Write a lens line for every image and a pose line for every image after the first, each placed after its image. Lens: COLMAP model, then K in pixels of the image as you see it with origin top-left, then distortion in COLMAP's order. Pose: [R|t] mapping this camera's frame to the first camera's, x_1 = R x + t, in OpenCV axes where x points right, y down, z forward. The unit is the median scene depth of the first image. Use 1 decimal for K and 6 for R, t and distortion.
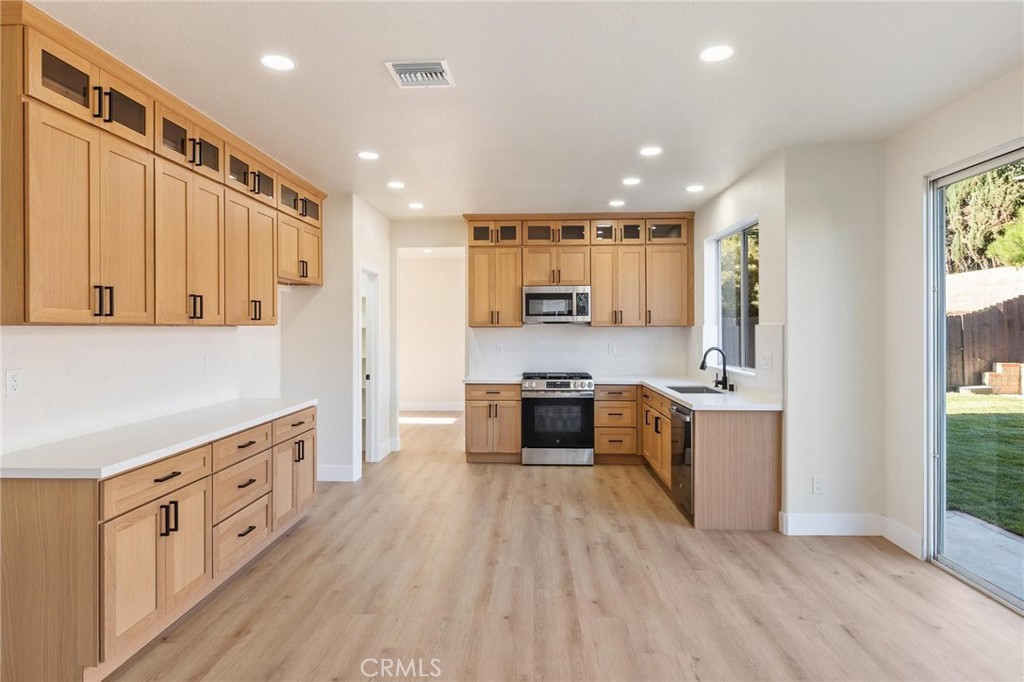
lens RADIAL K [[578.9, 0, 513.4], [0, 578.9, 327.7], [0, 0, 1]] dist [0.001131, 0.001623]
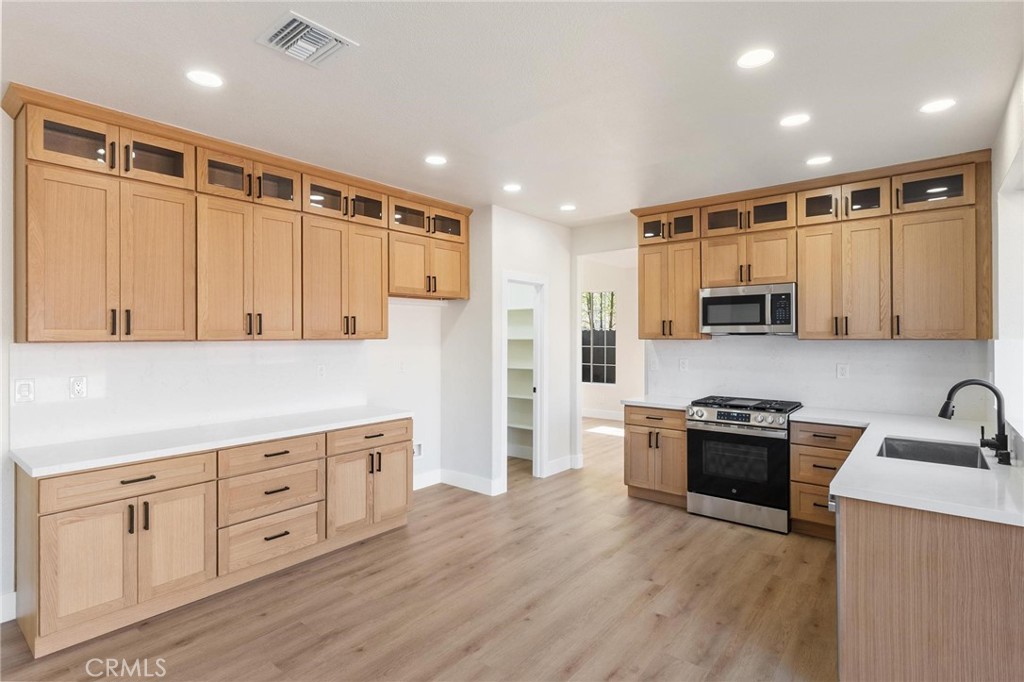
lens RADIAL K [[514.5, 0, 507.8], [0, 514.5, 334.6], [0, 0, 1]] dist [-0.001696, 0.001189]
pose [[0.795694, -0.001466, -0.605697, 0.266903], [0.001386, 0.999999, -0.000600, -0.008903], [0.605697, -0.000362, 0.795695, 0.306185]]
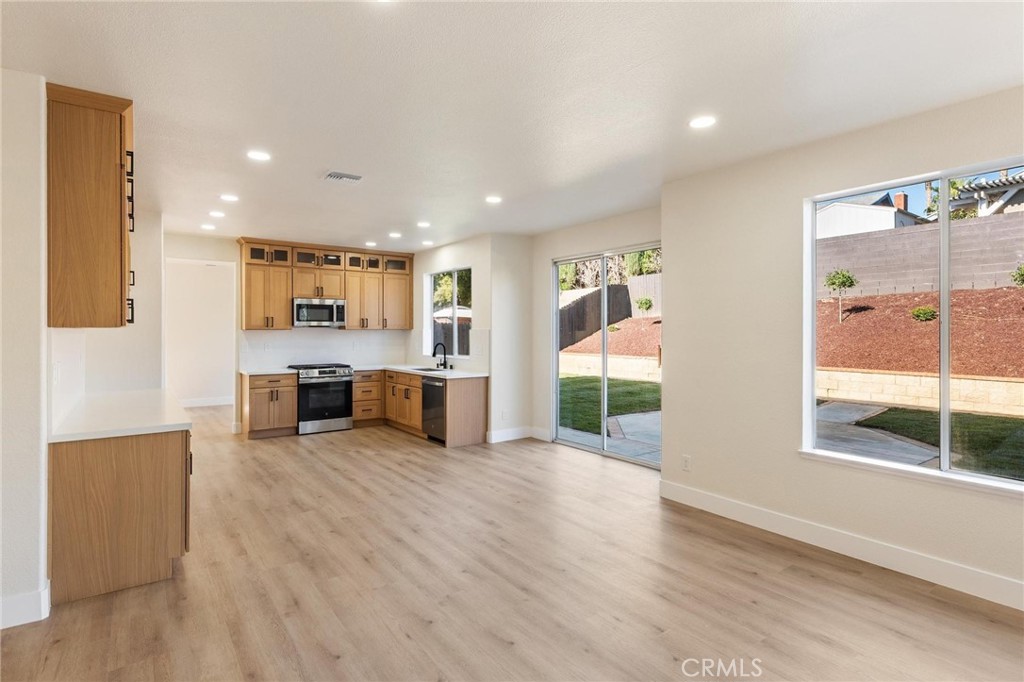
lens RADIAL K [[514.5, 0, 525.2], [0, 514.5, 331.1], [0, 0, 1]] dist [-0.001696, 0.001189]
pose [[0.767588, 0.003190, 0.640936, -0.364624], [-0.004954, 0.999987, 0.000957, -0.001710], [-0.640925, -0.003909, 0.767594, -0.240951]]
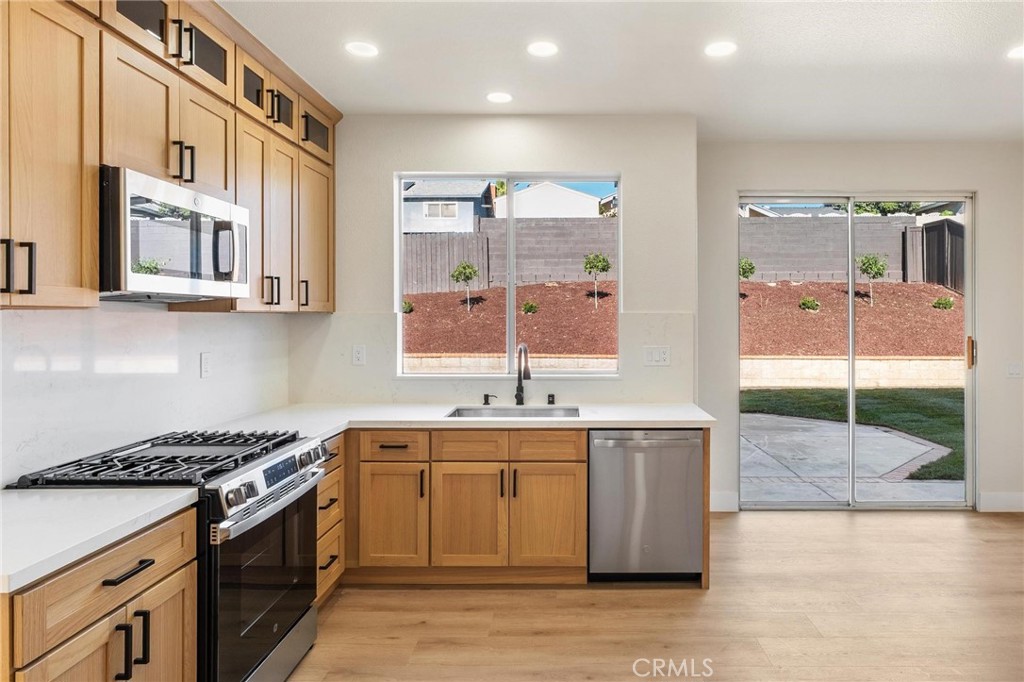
lens RADIAL K [[578.9, 0, 578.5], [0, 578.9, 323.3], [0, 0, 1]] dist [0.001131, 0.001623]
pose [[-0.033022, -0.008700, 0.999417, -0.310677], [-0.005135, 0.999950, 0.008535, 0.002046], [-0.999441, -0.004850, -0.033065, 0.884571]]
